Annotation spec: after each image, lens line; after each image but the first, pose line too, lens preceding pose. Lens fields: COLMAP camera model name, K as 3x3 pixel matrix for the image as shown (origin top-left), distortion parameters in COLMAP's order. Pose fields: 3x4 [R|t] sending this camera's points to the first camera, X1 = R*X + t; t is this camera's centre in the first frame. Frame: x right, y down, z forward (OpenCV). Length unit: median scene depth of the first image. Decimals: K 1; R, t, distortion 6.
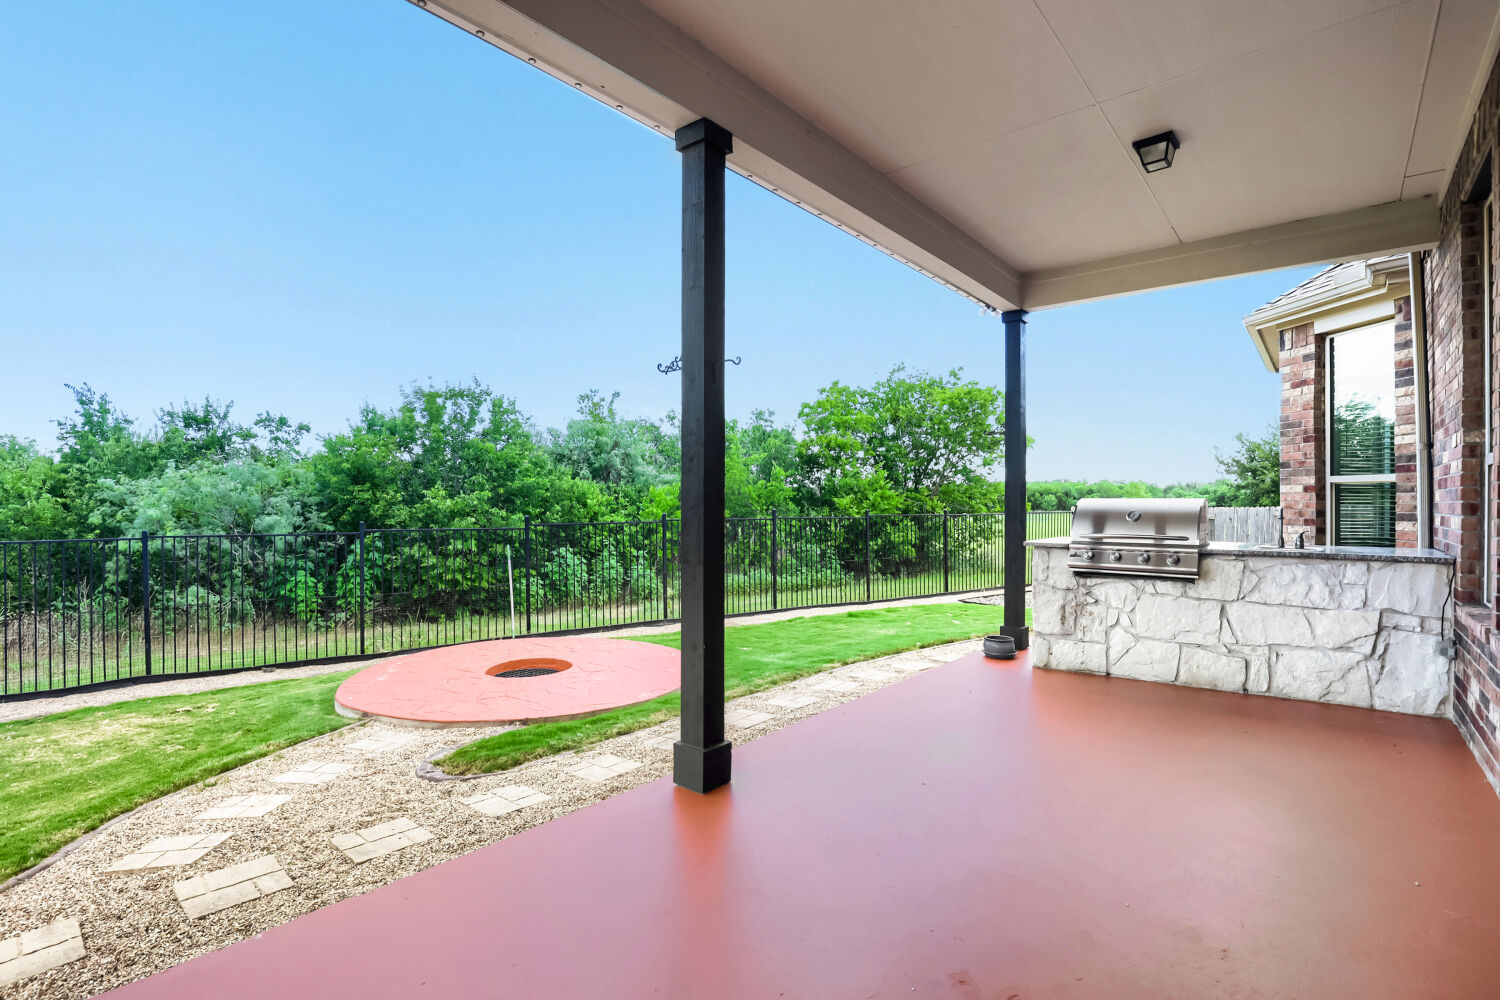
lens RADIAL K [[704.3, 0, 741.2], [0, 704.3, 510.3], [0, 0, 1]] dist [-0.021020, -0.000504]
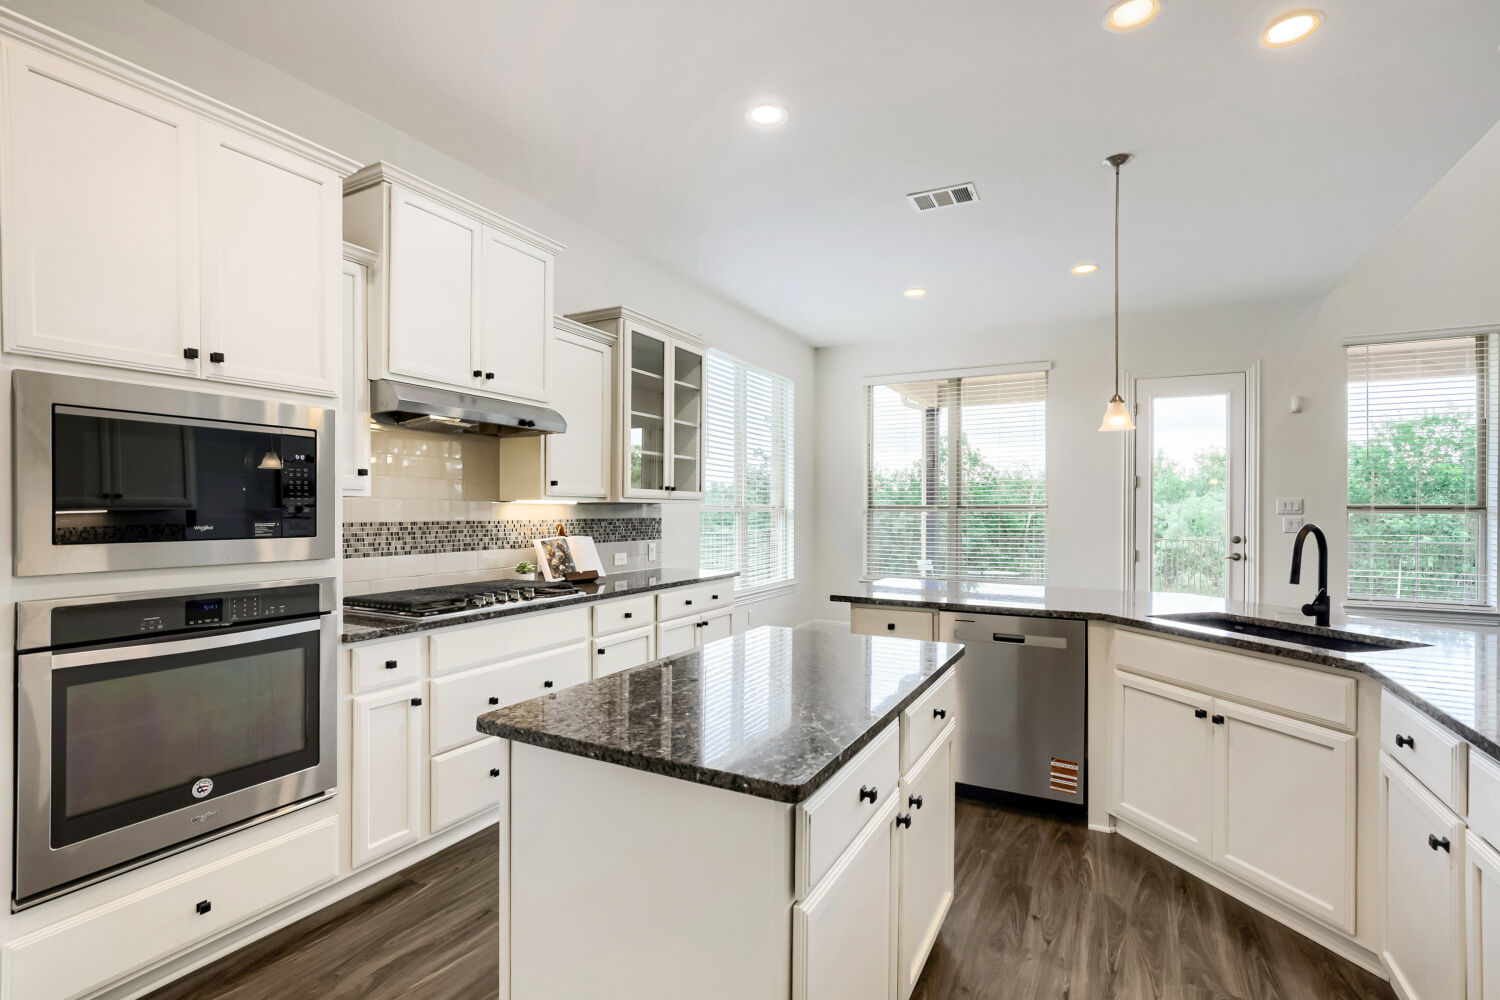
lens RADIAL K [[704.3, 0, 741.2], [0, 704.3, 510.3], [0, 0, 1]] dist [-0.021020, -0.000504]
pose [[0.243647, 0.004420, -0.969854, 0.432708], [-0.016752, 0.999860, 0.000349, -0.013369], [0.969719, 0.016162, 0.243686, -0.344635]]
